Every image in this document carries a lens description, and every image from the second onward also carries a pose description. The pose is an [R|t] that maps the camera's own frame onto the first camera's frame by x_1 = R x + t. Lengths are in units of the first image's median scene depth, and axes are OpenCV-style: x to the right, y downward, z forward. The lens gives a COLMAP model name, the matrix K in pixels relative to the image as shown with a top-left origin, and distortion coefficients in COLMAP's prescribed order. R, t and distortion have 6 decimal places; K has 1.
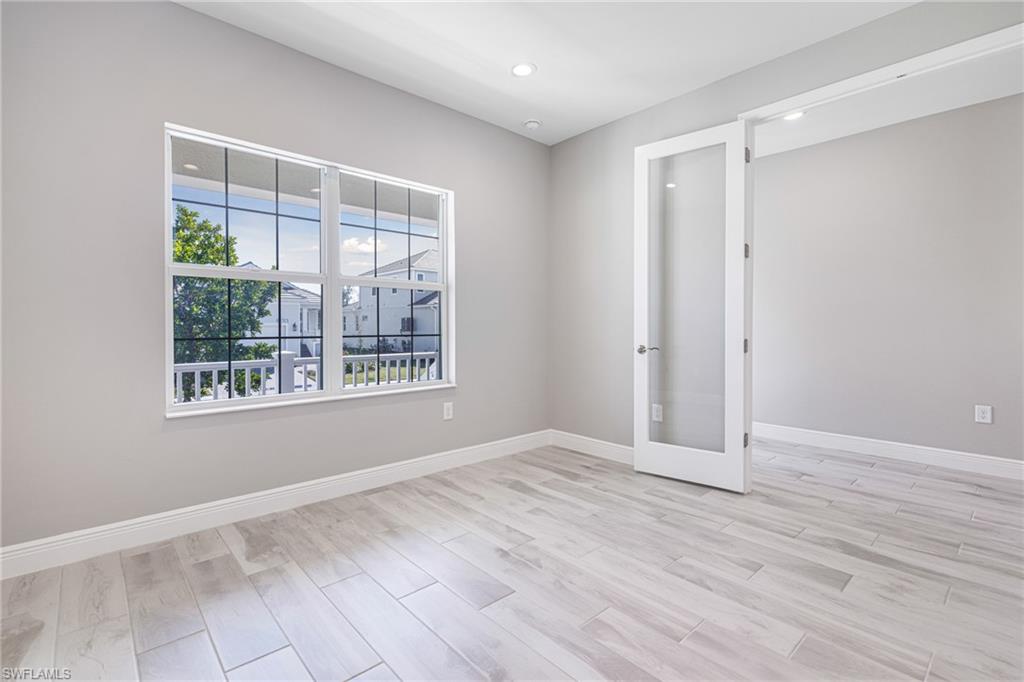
lens RADIAL K [[465.0, 0, 510.5], [0, 465.0, 333.9], [0, 0, 1]] dist [0.002002, 0.000306]
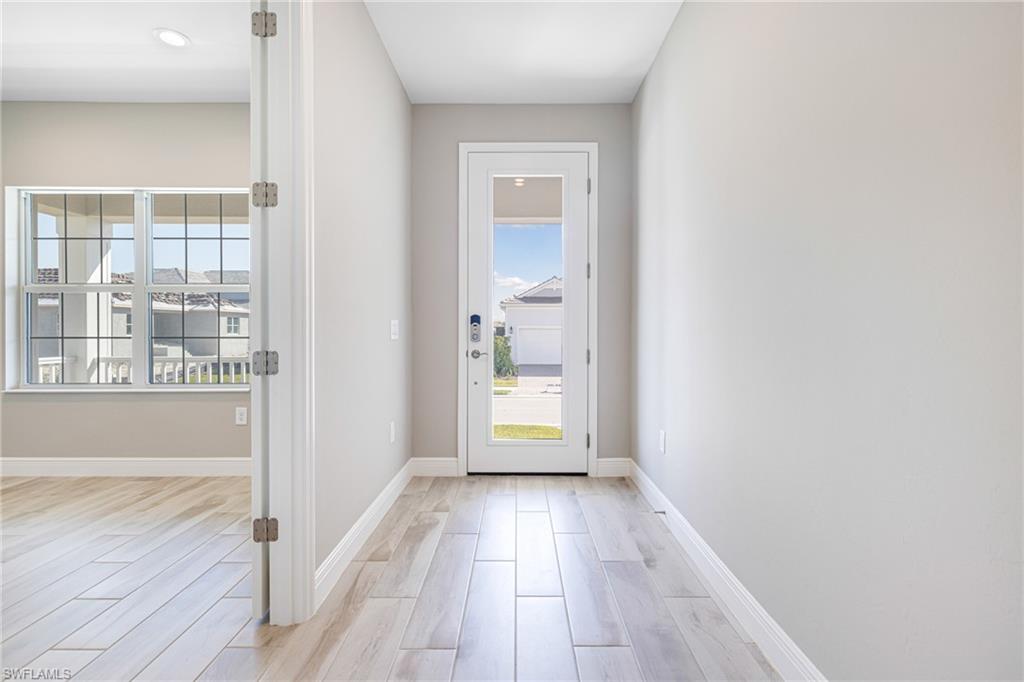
lens RADIAL K [[465.0, 0, 510.5], [0, 465.0, 333.9], [0, 0, 1]] dist [0.002002, 0.000306]
pose [[0.740972, 0.006848, -0.671501, 1.110990], [-0.011222, 0.999935, -0.002186, -0.010473], [0.671442, 0.009156, 0.741001, 0.786188]]
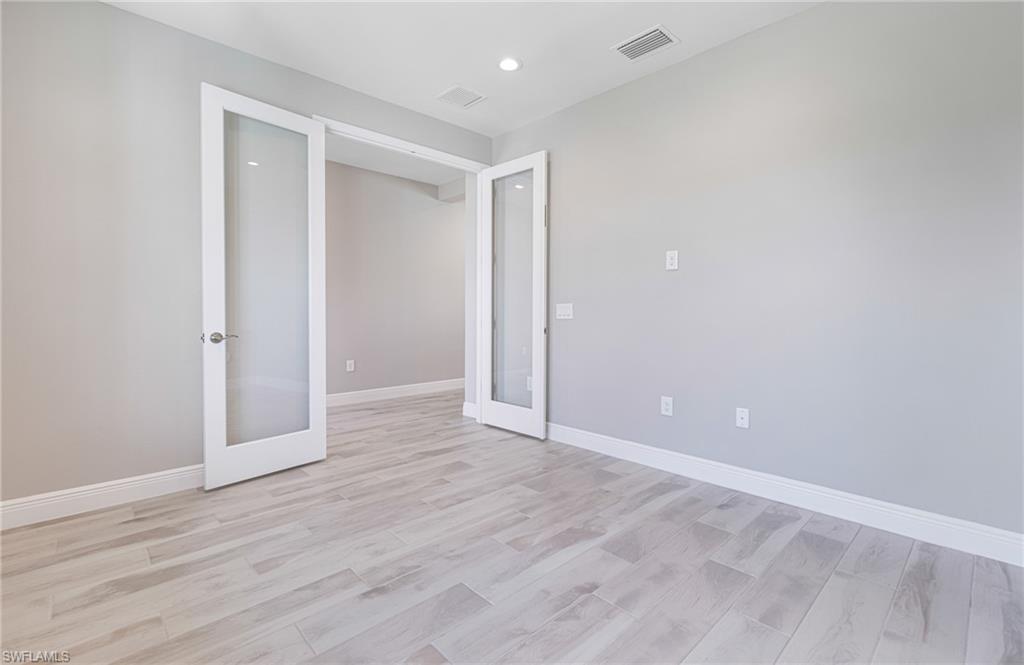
lens RADIAL K [[464.1, 0, 489.0], [0, 464.1, 321.4], [0, 0, 1]] dist [0.001644, 0.000484]
pose [[-0.000766, -0.023951, 0.999713, -0.601442], [0.012983, 0.999629, 0.023959, -0.009591], [-0.999915, 0.012997, -0.000455, 0.594948]]
